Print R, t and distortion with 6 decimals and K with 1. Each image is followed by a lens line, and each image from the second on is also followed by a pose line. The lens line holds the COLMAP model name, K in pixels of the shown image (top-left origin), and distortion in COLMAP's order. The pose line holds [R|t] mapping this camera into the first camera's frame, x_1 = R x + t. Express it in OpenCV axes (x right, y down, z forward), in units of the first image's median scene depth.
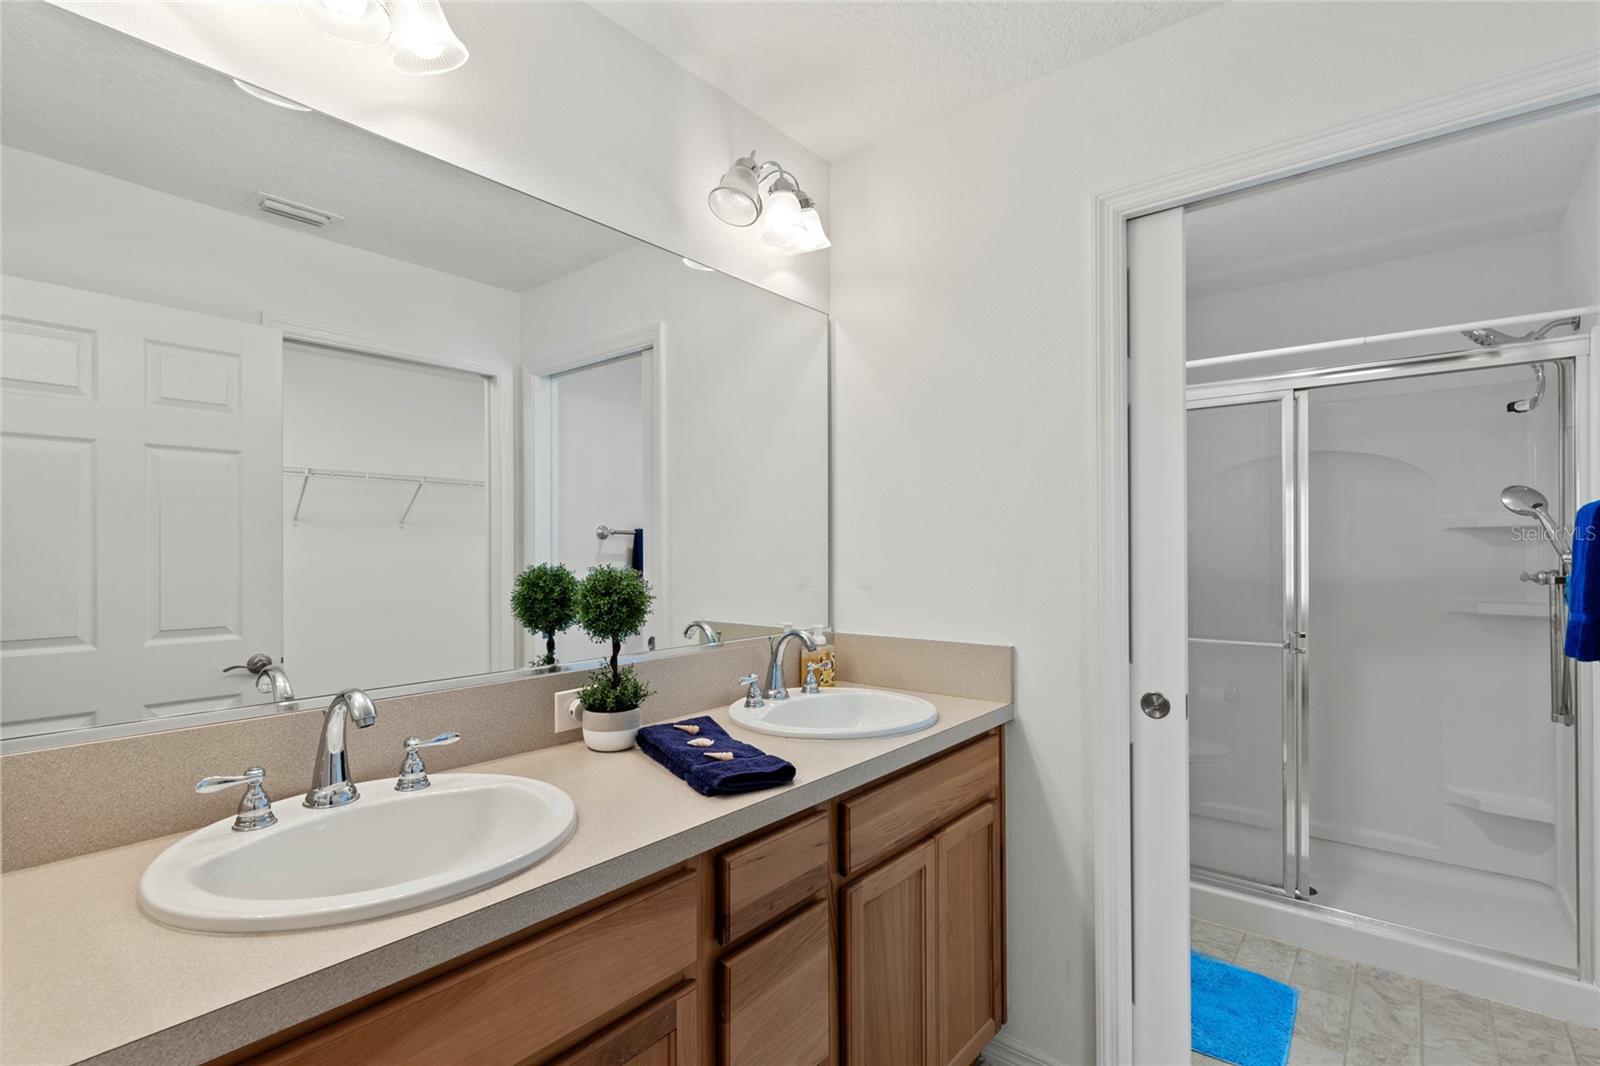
lens RADIAL K [[748.9, 0, 800.5], [0, 748.9, 561.9], [0, 0, 1]] dist [0.000887, 0.000623]
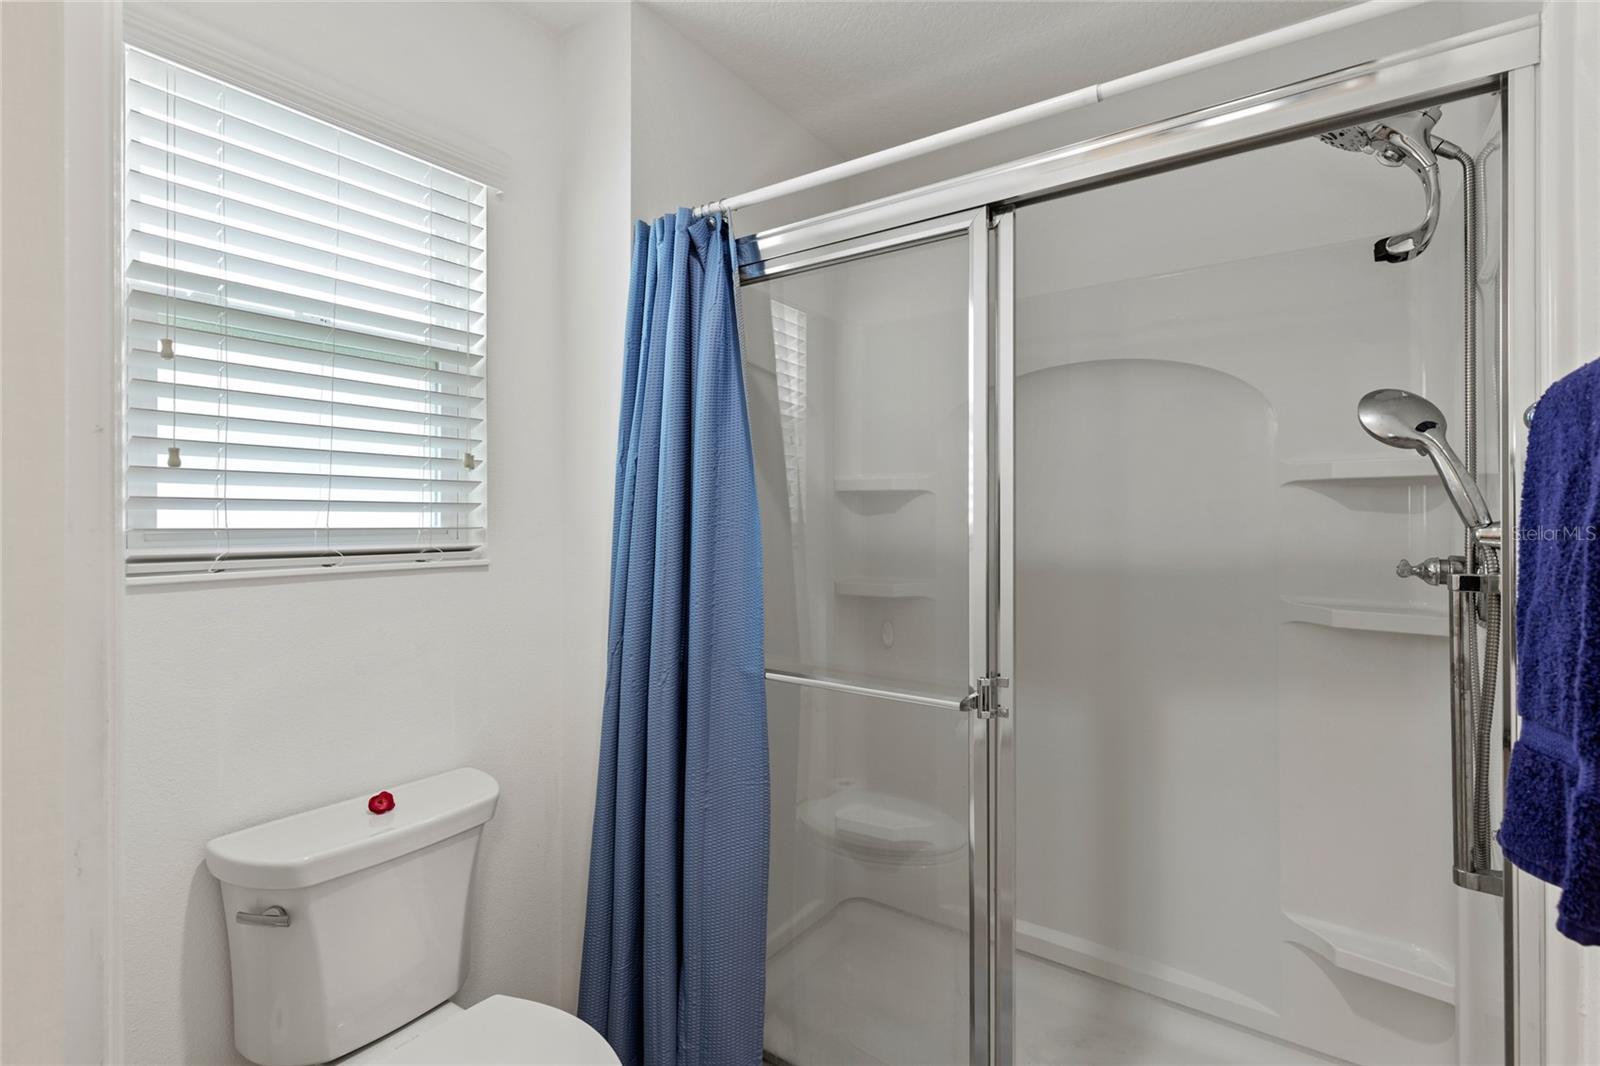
lens RADIAL K [[754.0, 0, 793.4], [0, 754.0, 538.3], [0, 0, 1]] dist [0.001429, -0.000499]
pose [[0.997077, -0.005597, 0.076195, 0.506102], [0.004963, 0.999952, 0.008505, -0.008235], [-0.076239, -0.008102, 0.997057, 0.512881]]
